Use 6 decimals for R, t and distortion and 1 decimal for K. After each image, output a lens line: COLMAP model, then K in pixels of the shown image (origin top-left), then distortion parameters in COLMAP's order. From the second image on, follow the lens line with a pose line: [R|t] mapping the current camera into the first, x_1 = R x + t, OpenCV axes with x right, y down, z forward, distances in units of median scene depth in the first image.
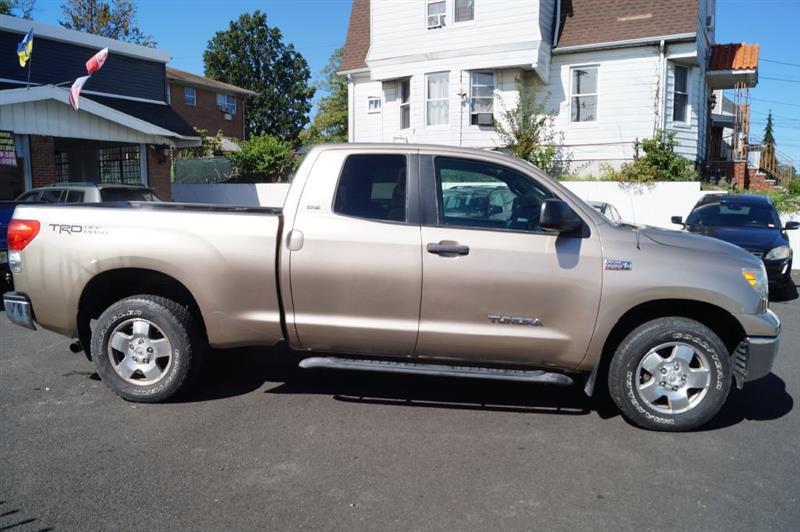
lens RADIAL K [[627.7, 0, 390.4], [0, 627.7, 300.4], [0, 0, 1]] dist [-0.089166, 0.019651]
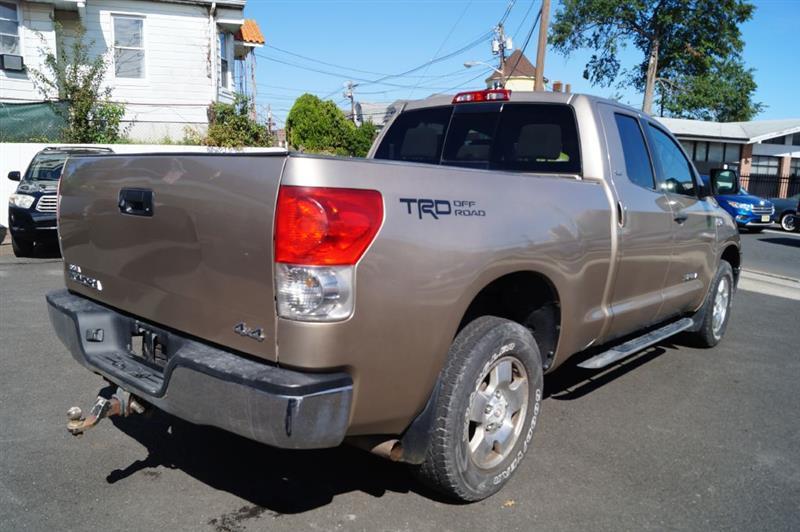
lens RADIAL K [[627.7, 0, 390.4], [0, 627.7, 300.4], [0, 0, 1]] dist [-0.089166, 0.019651]
pose [[0.582752, -0.155525, 0.797629, -0.946374], [0.113342, 0.987478, 0.109734, -0.102629], [-0.804708, 0.026457, 0.593082, 0.735635]]
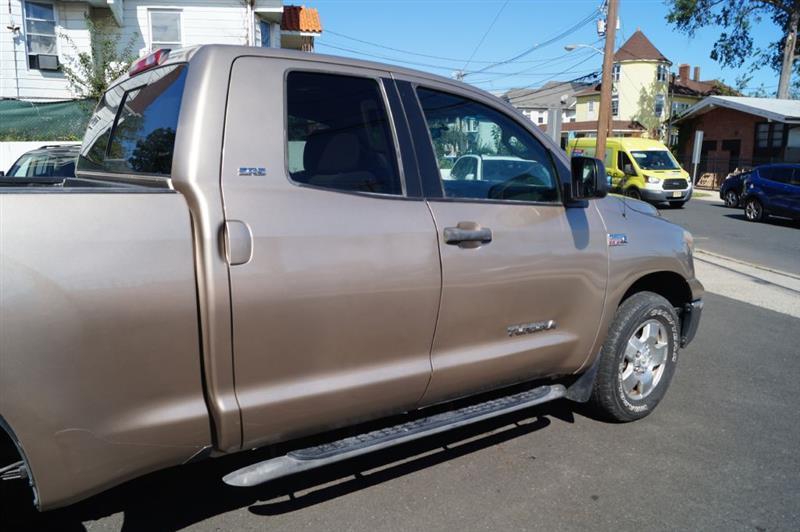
lens RADIAL K [[627.7, 0, 390.4], [0, 627.7, 300.4], [0, 0, 1]] dist [-0.089166, 0.019651]
pose [[0.732168, -0.146727, 0.665133, -0.370556], [0.107145, 0.989175, 0.100266, -0.083057], [-0.672645, -0.002146, 0.739963, 0.544548]]
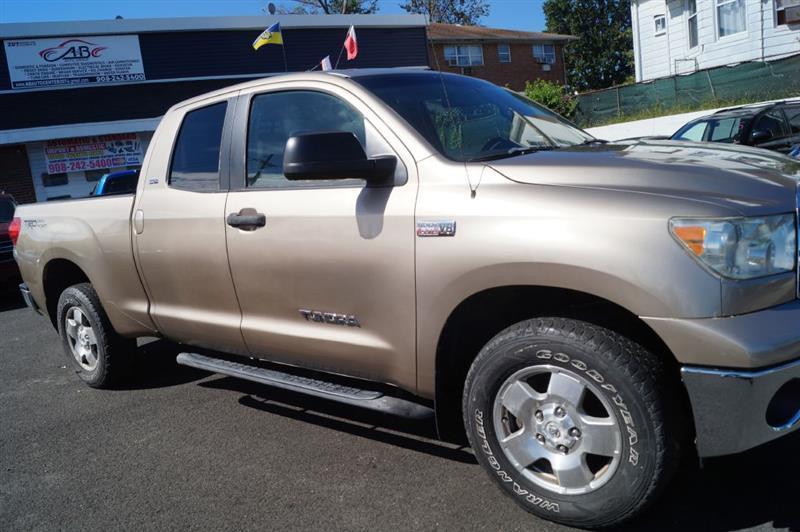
lens RADIAL K [[627.7, 0, 390.4], [0, 627.7, 300.4], [0, 0, 1]] dist [-0.089166, 0.019651]
pose [[0.834499, 0.003422, -0.550999, 0.596723], [0.035601, 0.997557, 0.060113, -0.023866], [0.549859, -0.069780, 0.832338, 0.442399]]
